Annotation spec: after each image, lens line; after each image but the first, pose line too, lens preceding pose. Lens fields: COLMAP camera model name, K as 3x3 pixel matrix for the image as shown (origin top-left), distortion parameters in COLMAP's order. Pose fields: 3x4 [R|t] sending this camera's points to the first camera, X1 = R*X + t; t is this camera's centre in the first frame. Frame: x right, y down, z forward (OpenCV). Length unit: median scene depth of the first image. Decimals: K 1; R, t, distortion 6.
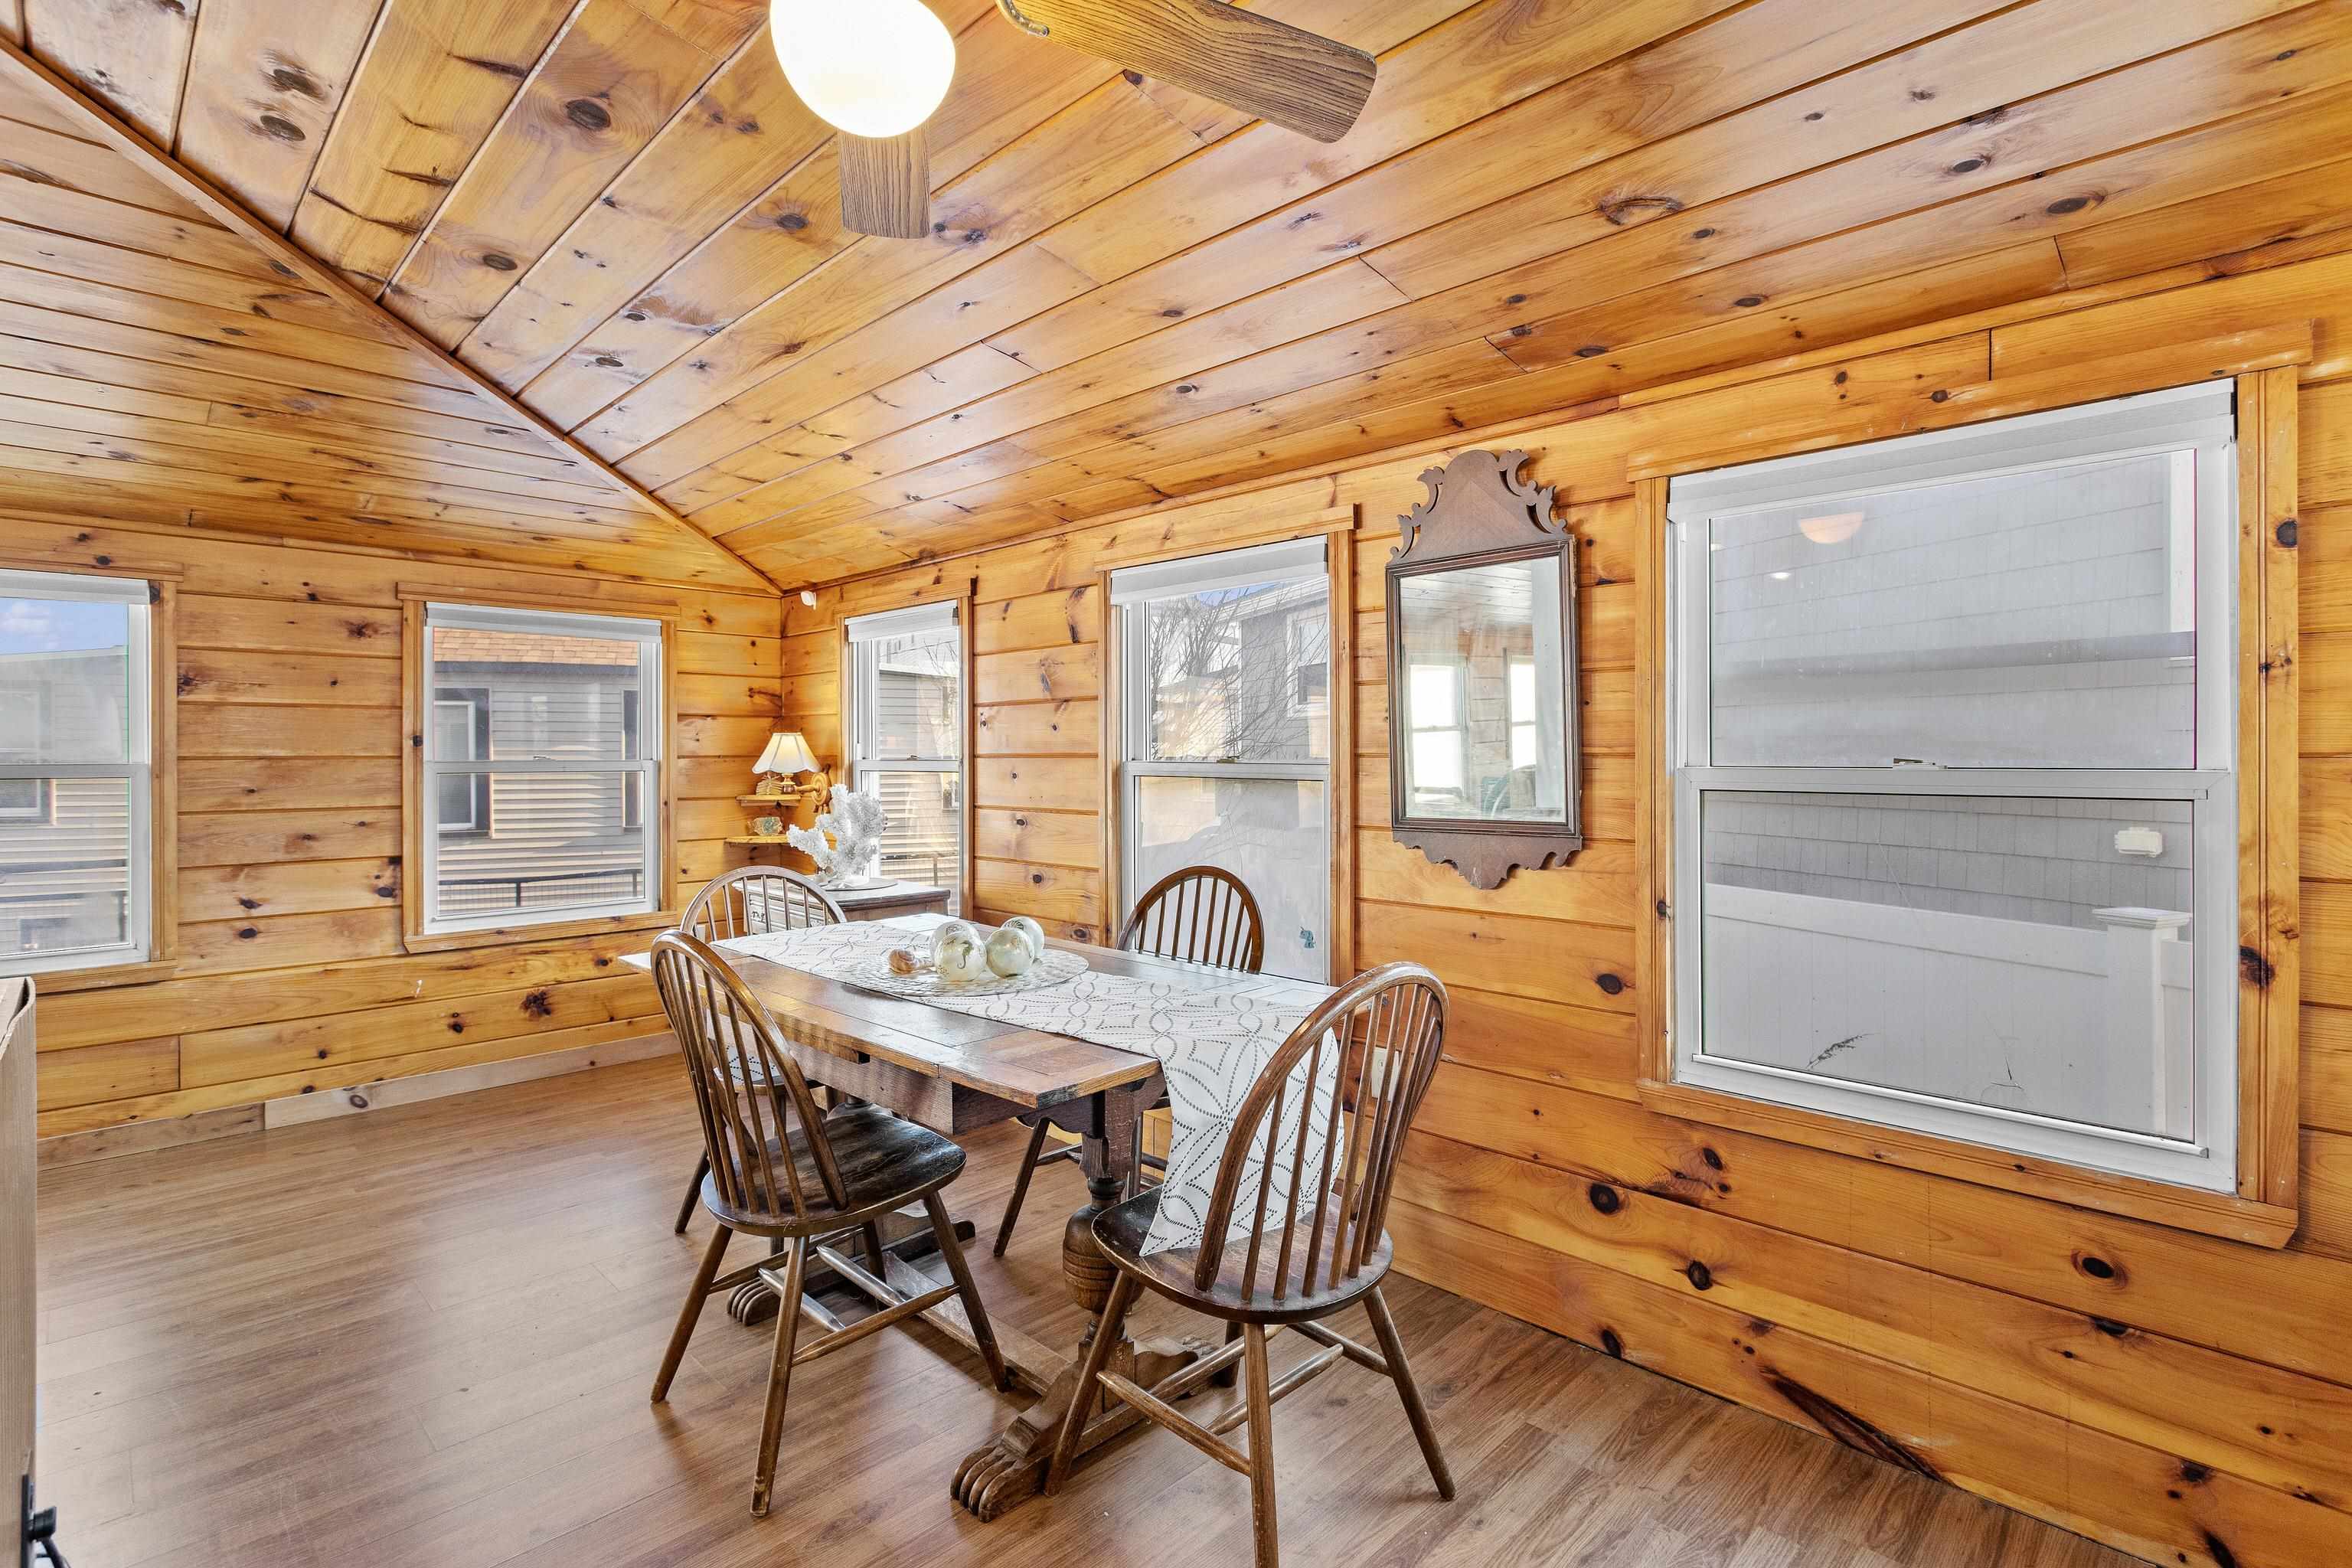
lens RADIAL K [[1122.9, 0, 1212.9], [0, 1122.9, 749.6], [0, 0, 1]] dist [-0.000210, 0.000343]
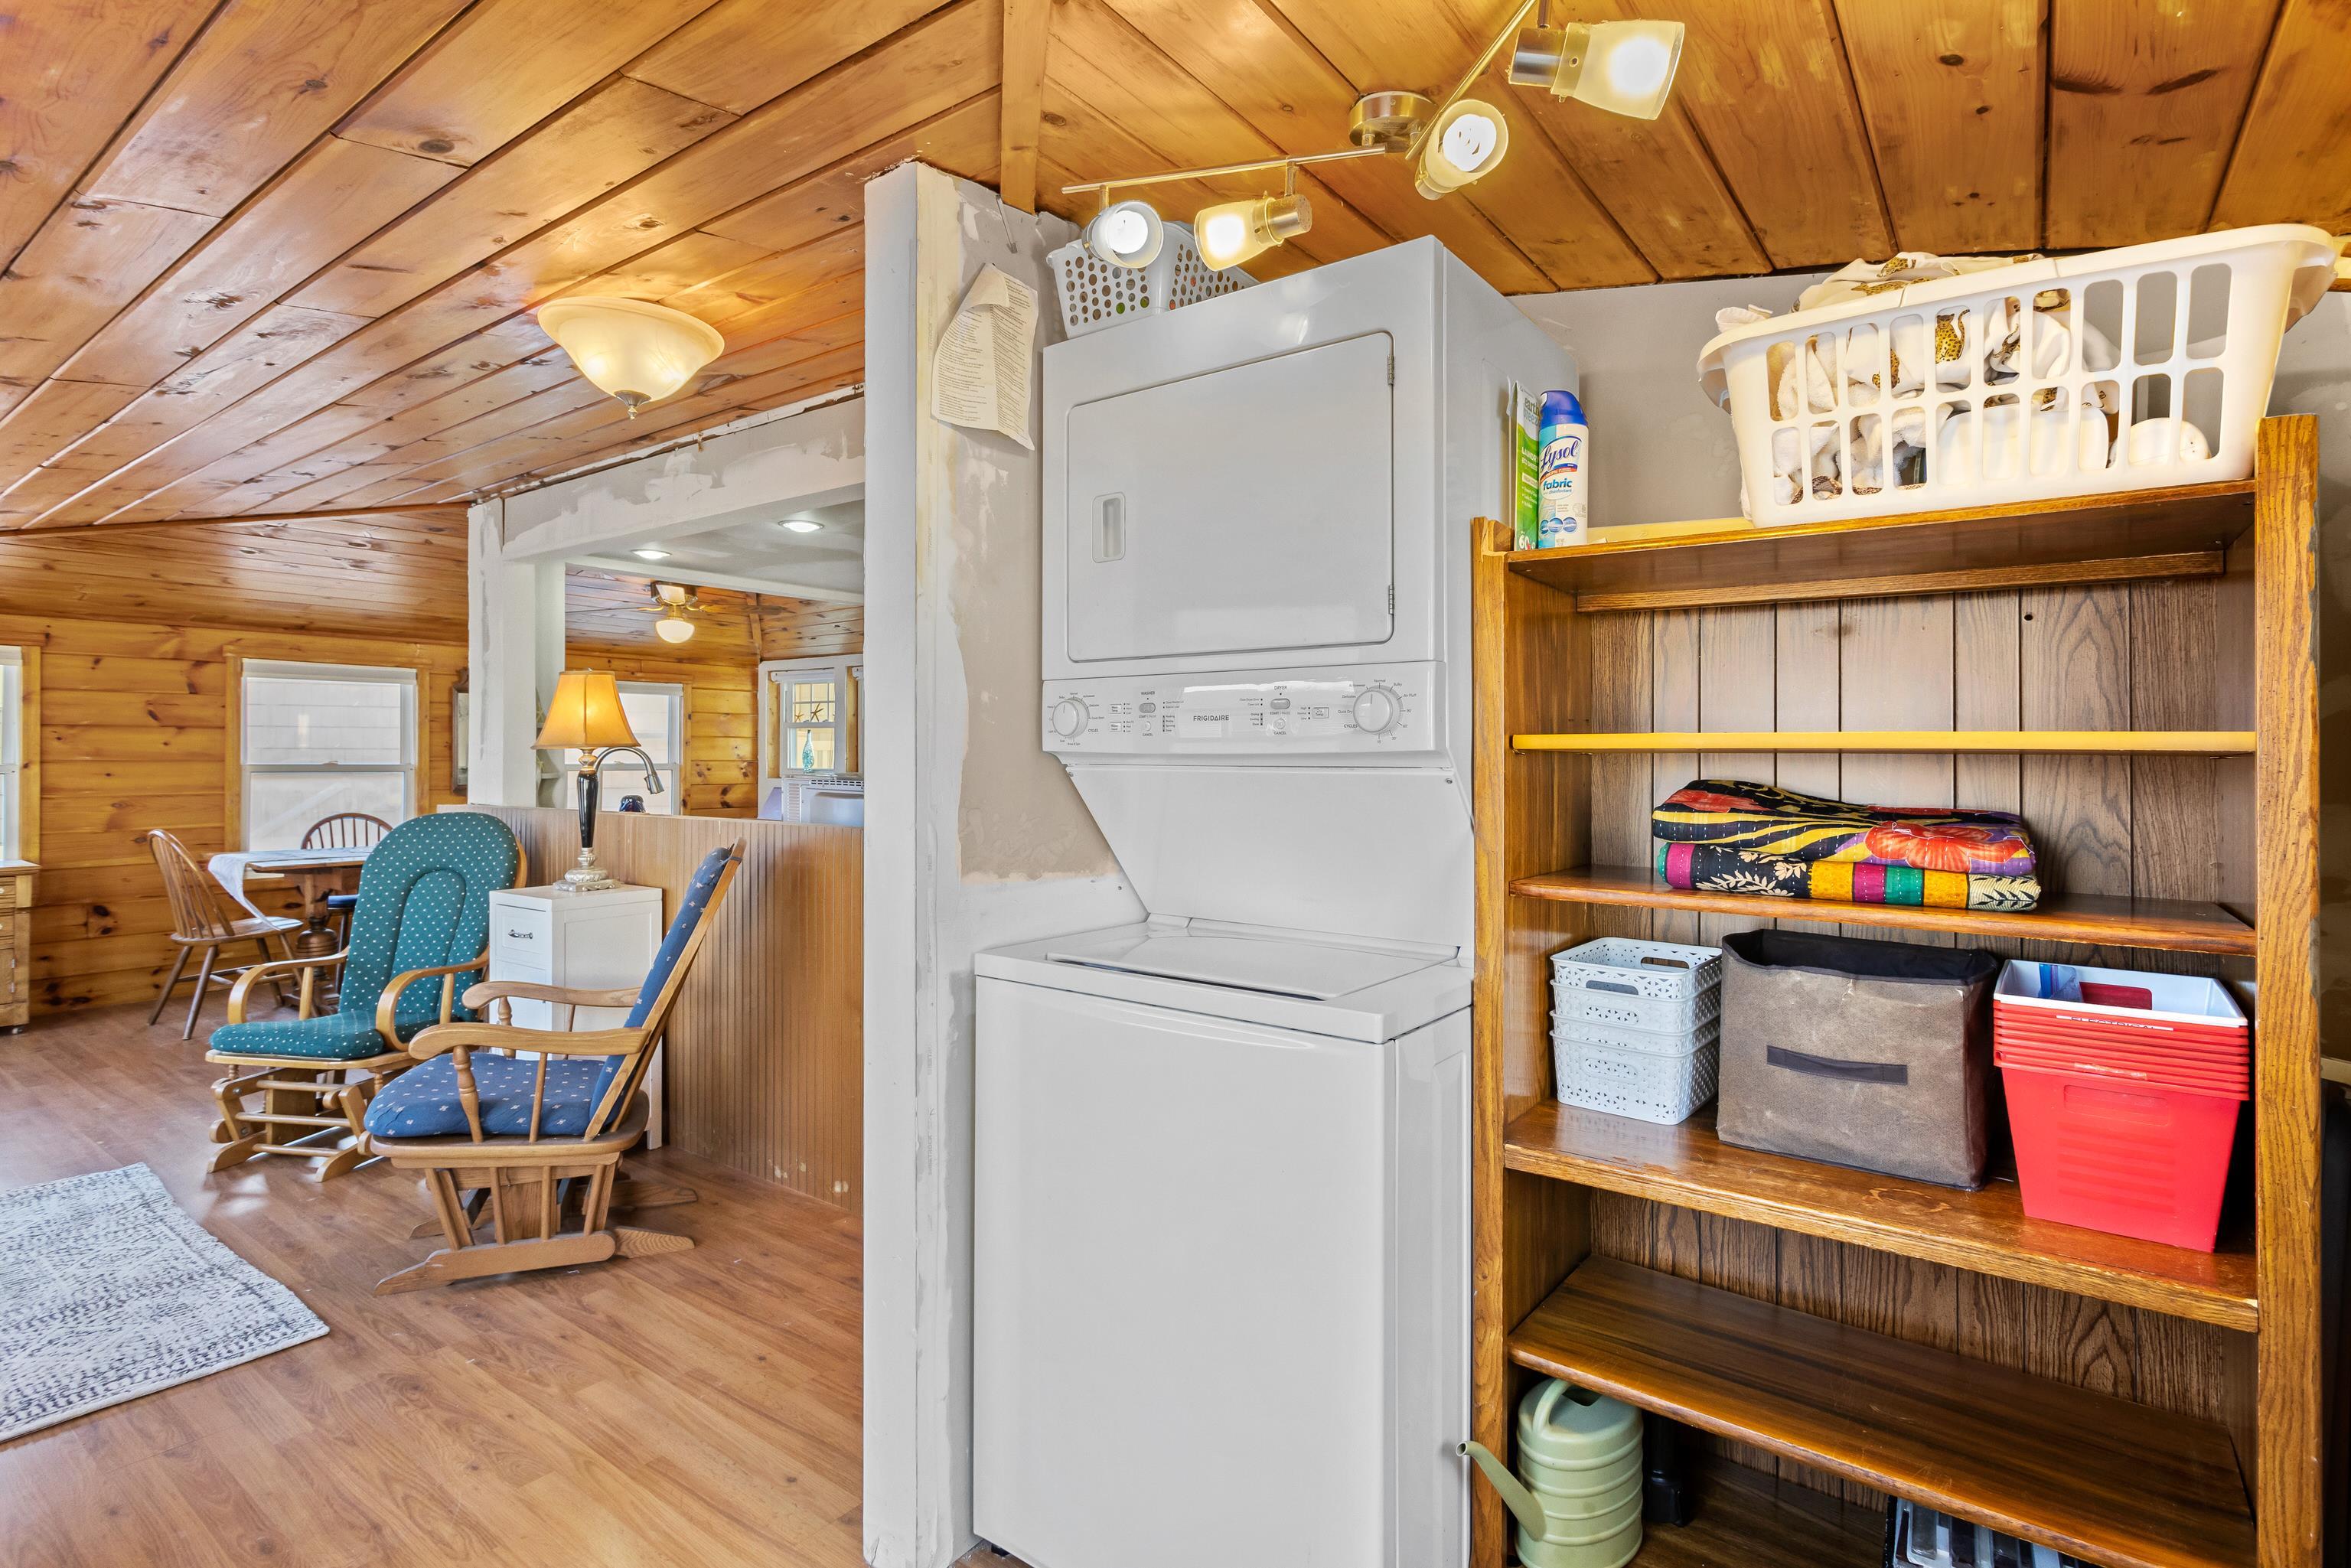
lens RADIAL K [[1122.4, 0, 1210.4], [0, 1122.4, 752.7], [0, 0, 1]] dist [-0.000210, 0.000343]
pose [[-0.153865, 0.007323, 0.988065, -2.035995], [-0.006366, 0.999944, -0.008402, -0.001259], [-0.988071, -0.007583, -0.153810, -0.251644]]
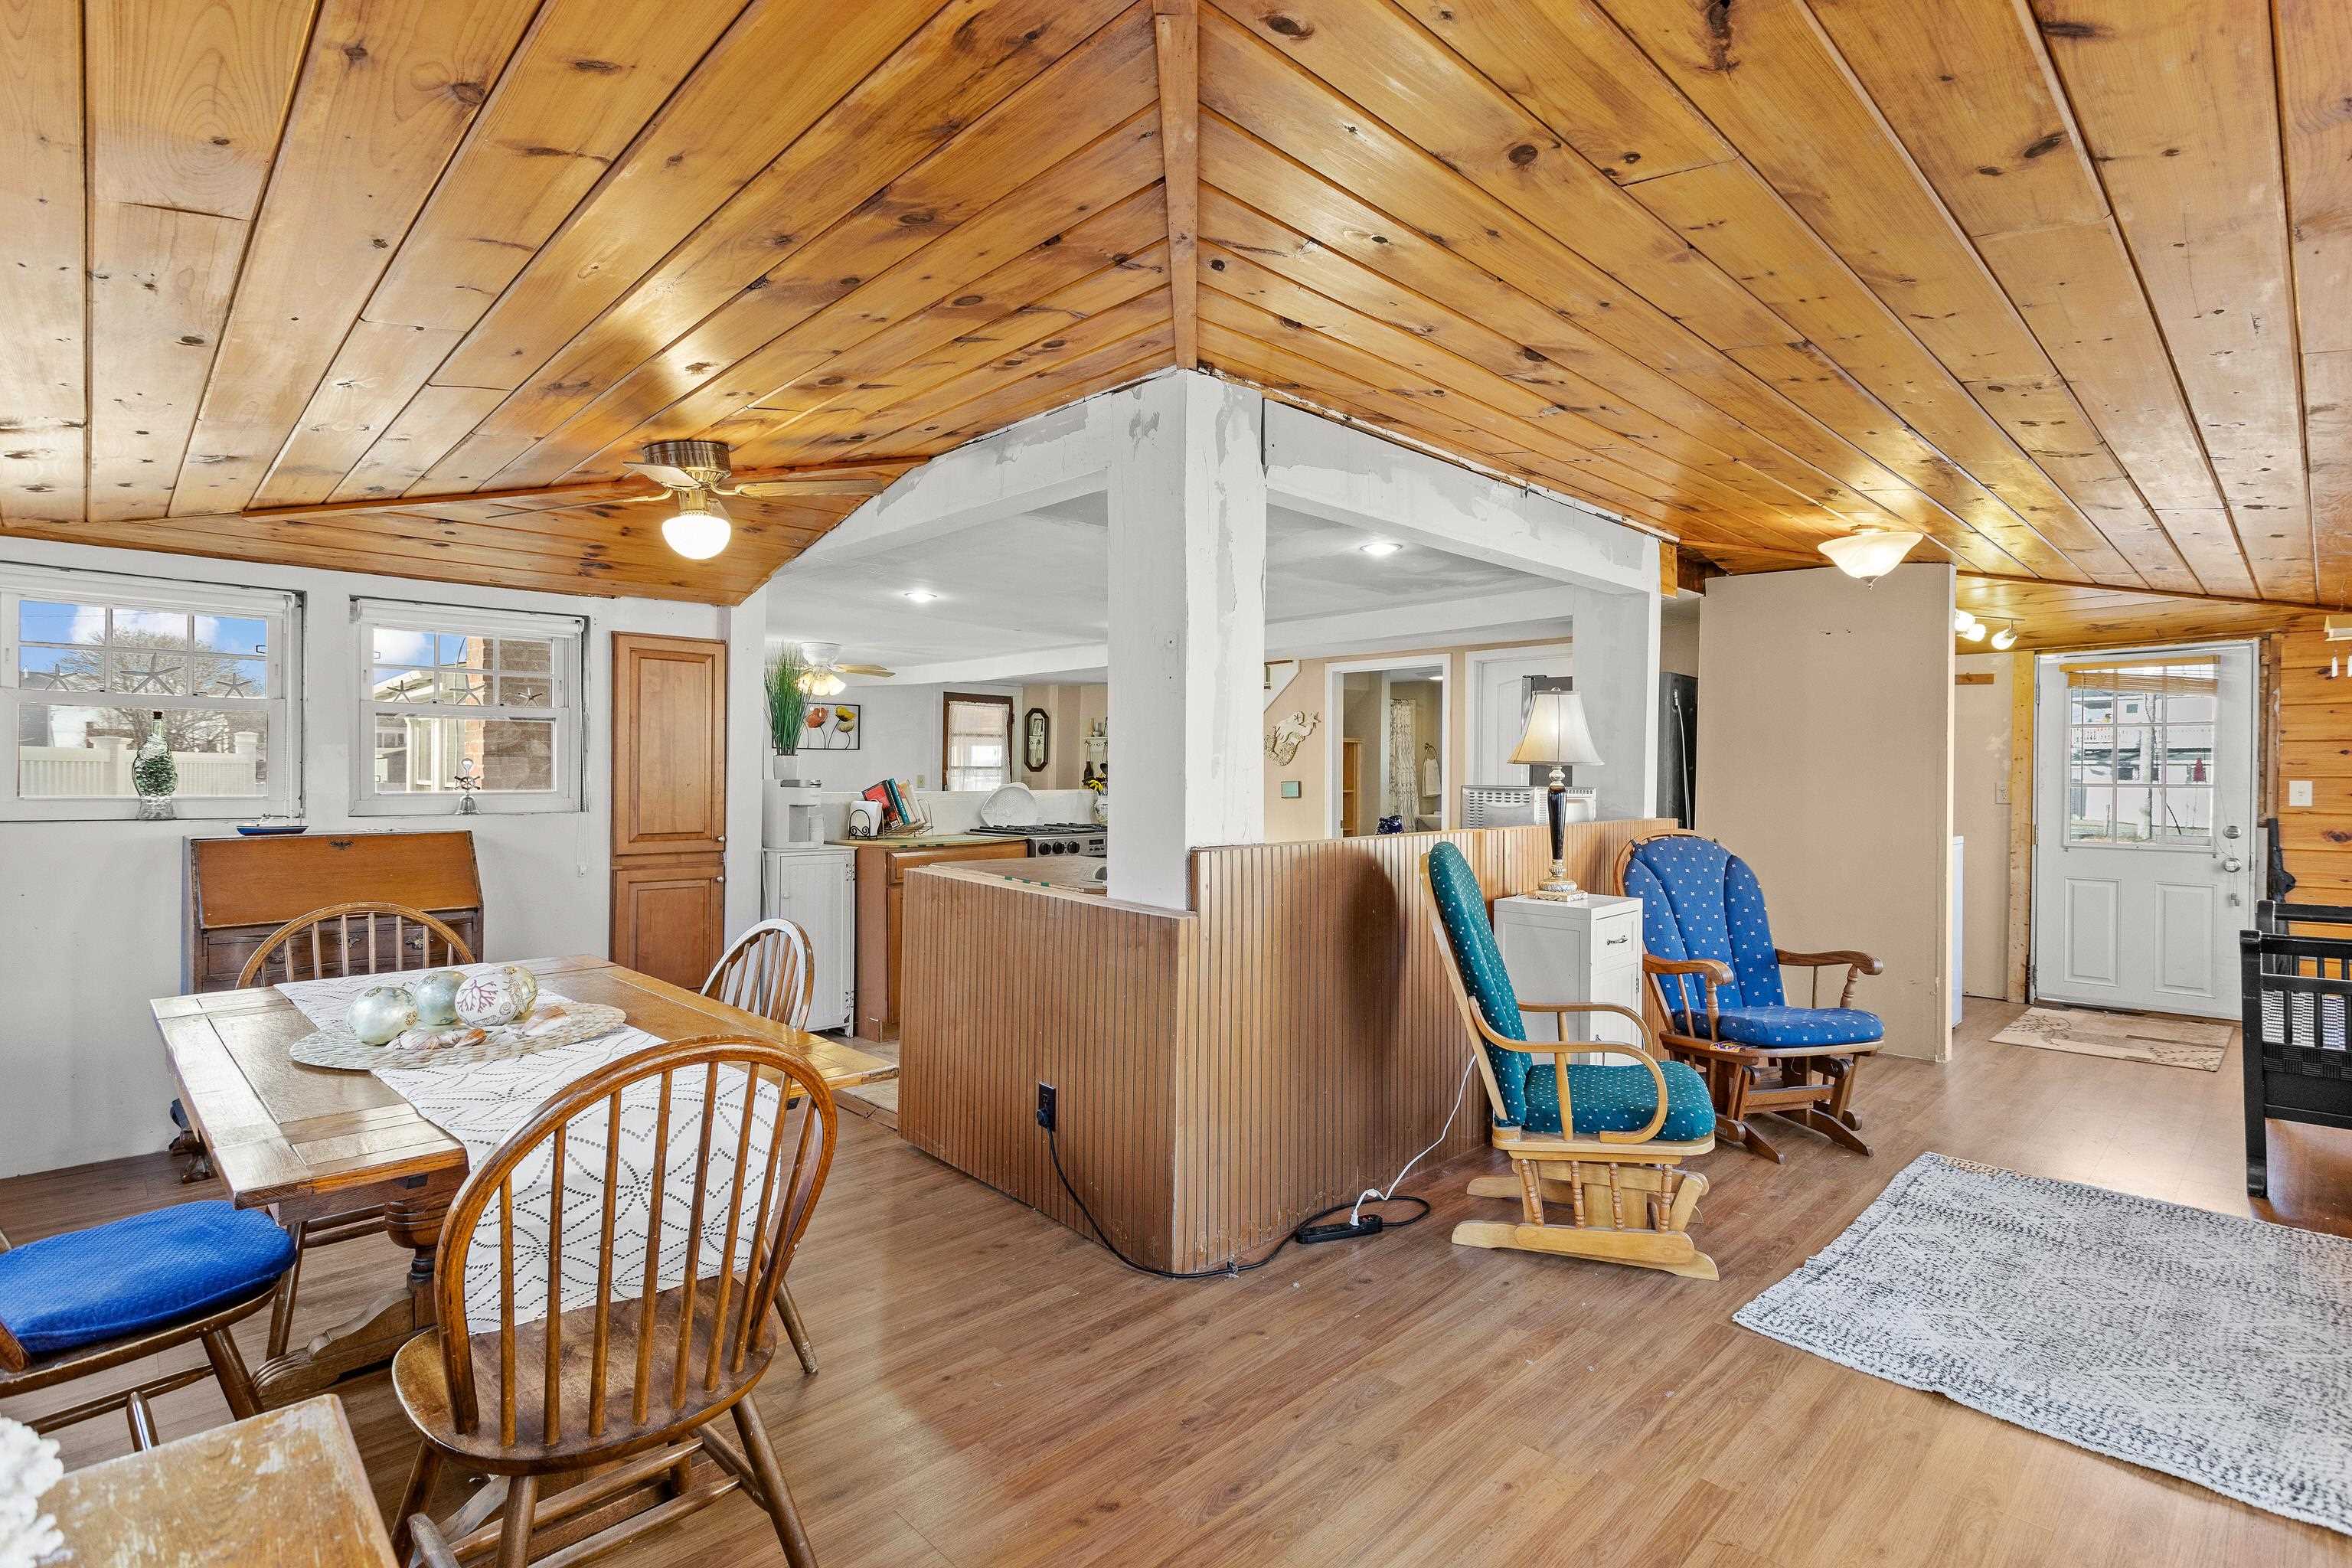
lens RADIAL K [[1122.9, 0, 1190.0], [0, 1122.9, 780.0], [0, 0, 1]] dist [-0.000210, 0.000343]
pose [[-0.999740, 0.003326, 0.022576, -0.568997], [0.003384, 0.999991, 0.002504, 0.000422], [-0.022567, 0.002580, -0.999742, 1.273932]]
